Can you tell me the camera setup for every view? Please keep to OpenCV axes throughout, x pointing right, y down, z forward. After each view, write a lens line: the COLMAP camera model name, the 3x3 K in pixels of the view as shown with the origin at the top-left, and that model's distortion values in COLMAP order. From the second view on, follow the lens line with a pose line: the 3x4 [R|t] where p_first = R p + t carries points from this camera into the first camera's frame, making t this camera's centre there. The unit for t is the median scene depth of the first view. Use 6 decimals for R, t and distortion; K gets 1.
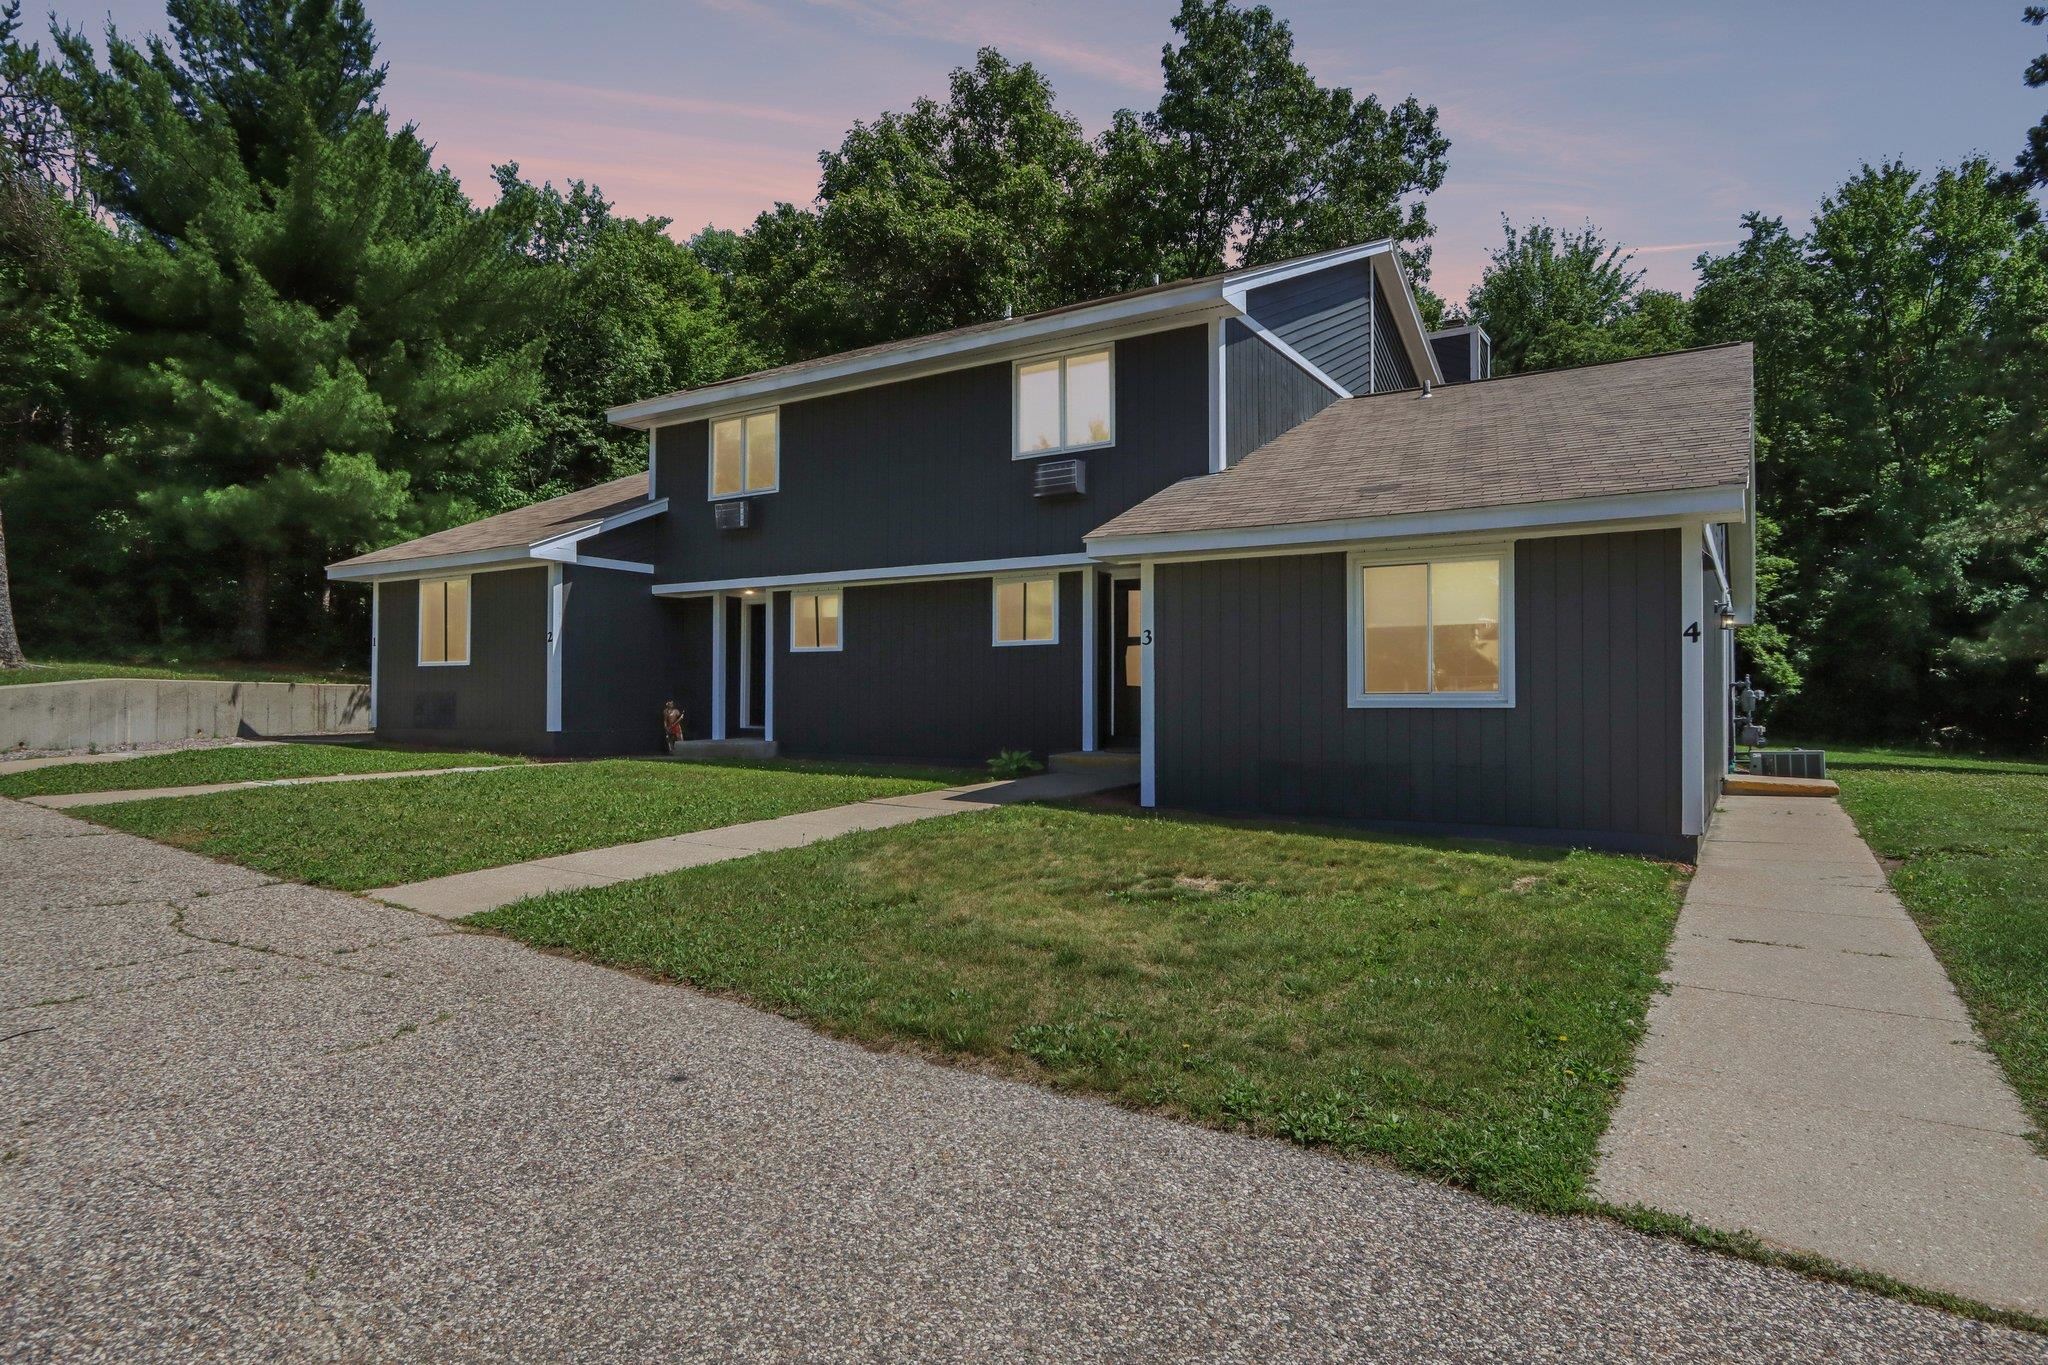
lens RADIAL K [[1169.2, 0, 1022.0], [0, 1169.2, 672.1], [0, 0, 1]] dist [0.002624, -0.000362]
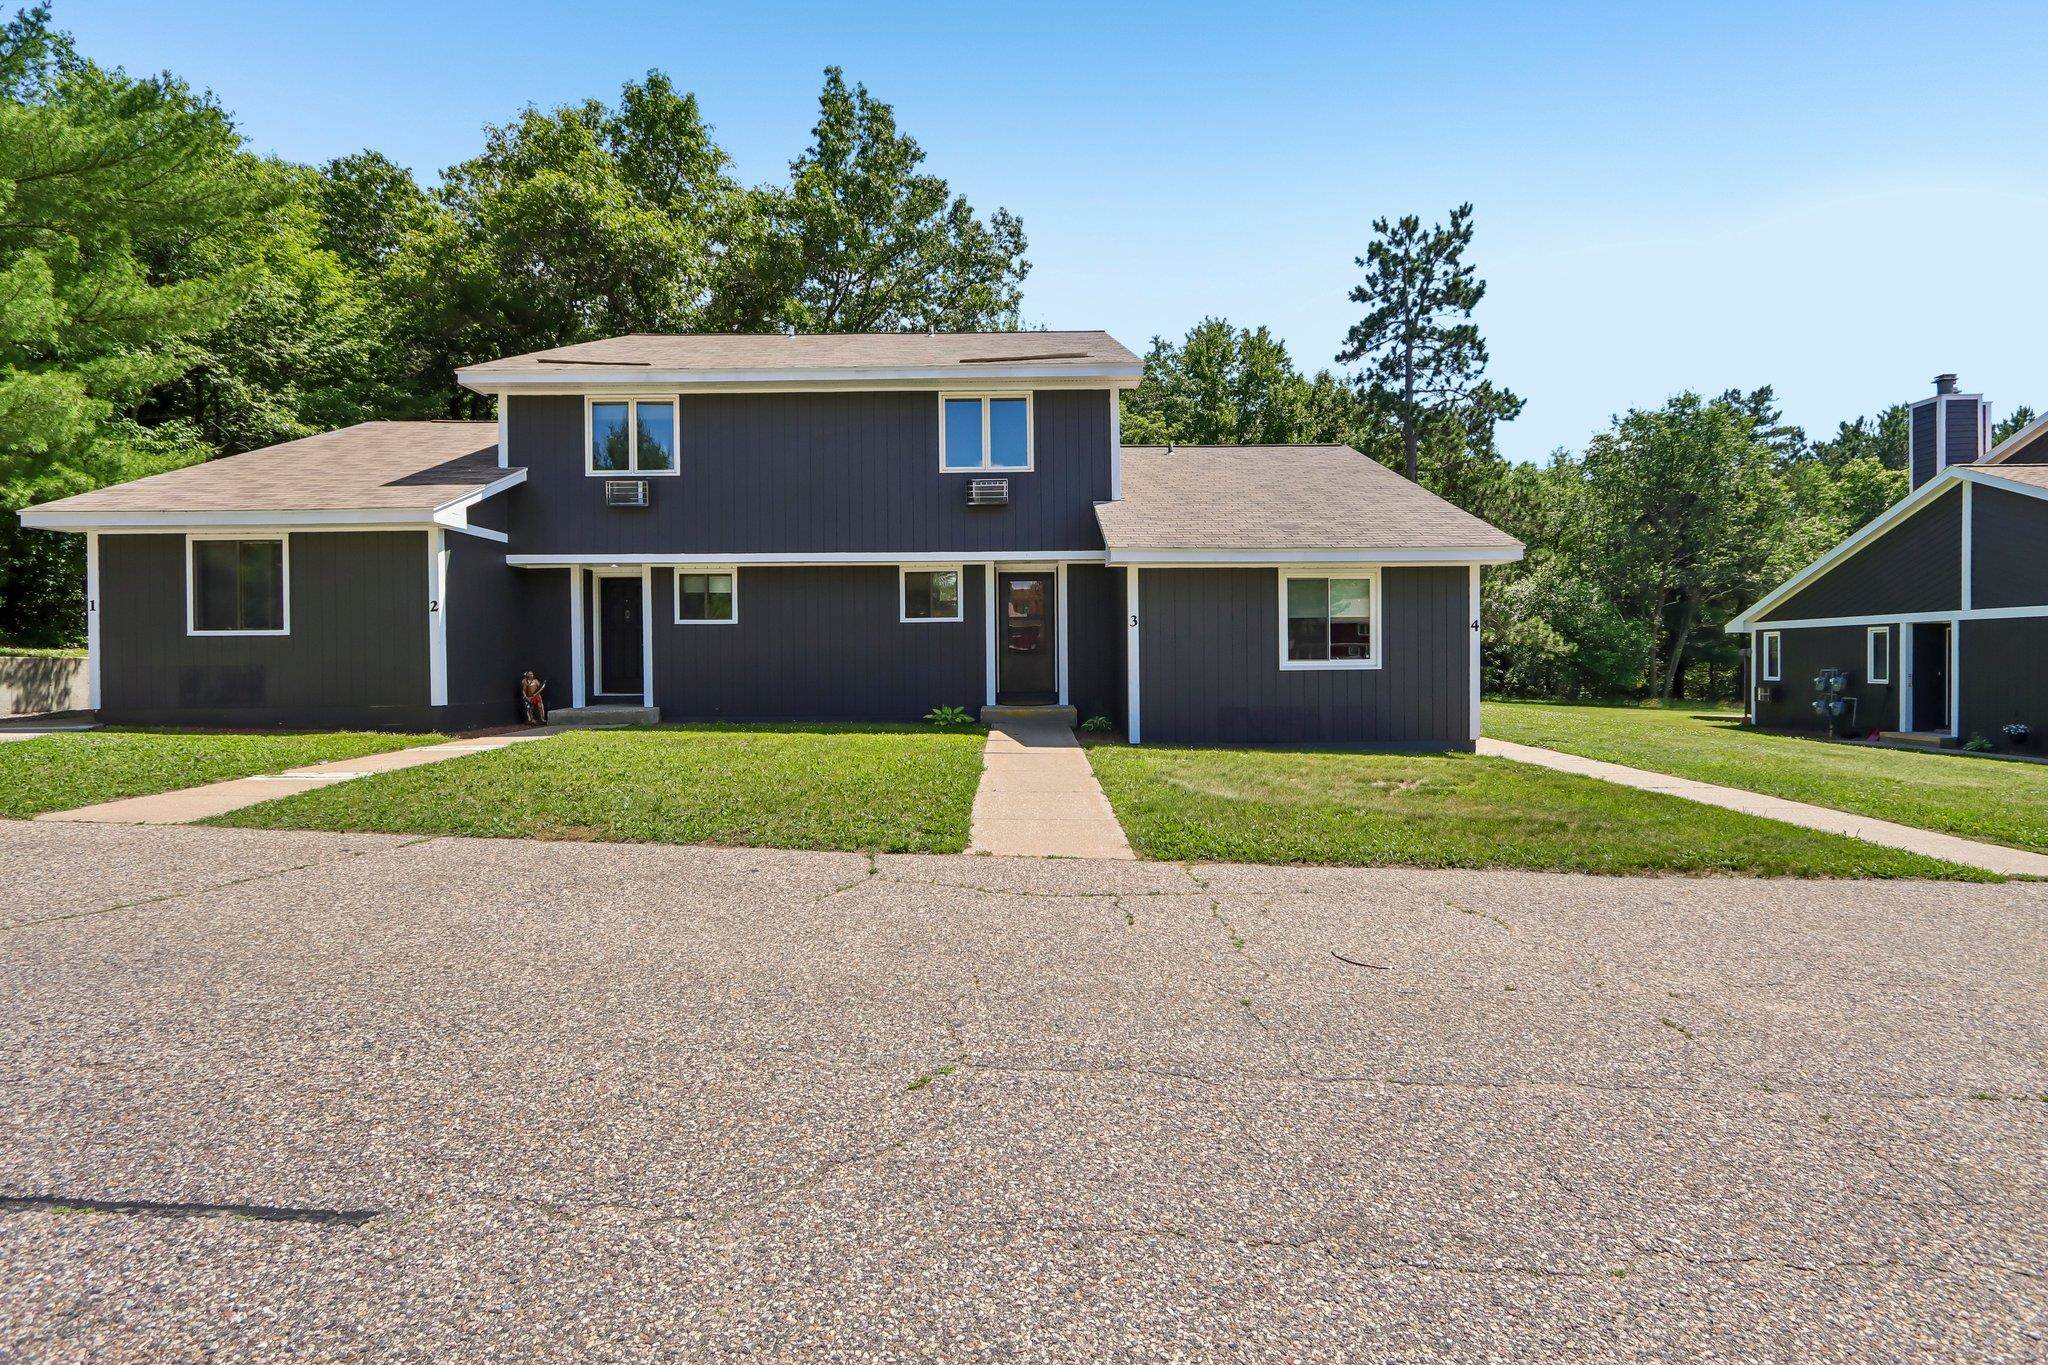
lens RADIAL K [[965.7, 0, 1031.1], [0, 965.7, 663.9], [0, 0, 1]] dist [-0.014395, 0.002288]
pose [[0.838179, -0.011703, 0.545269, -0.388392], [-0.004428, 0.999591, 0.028260, -0.006829], [-0.545377, -0.026101, 0.837784, 0.070633]]
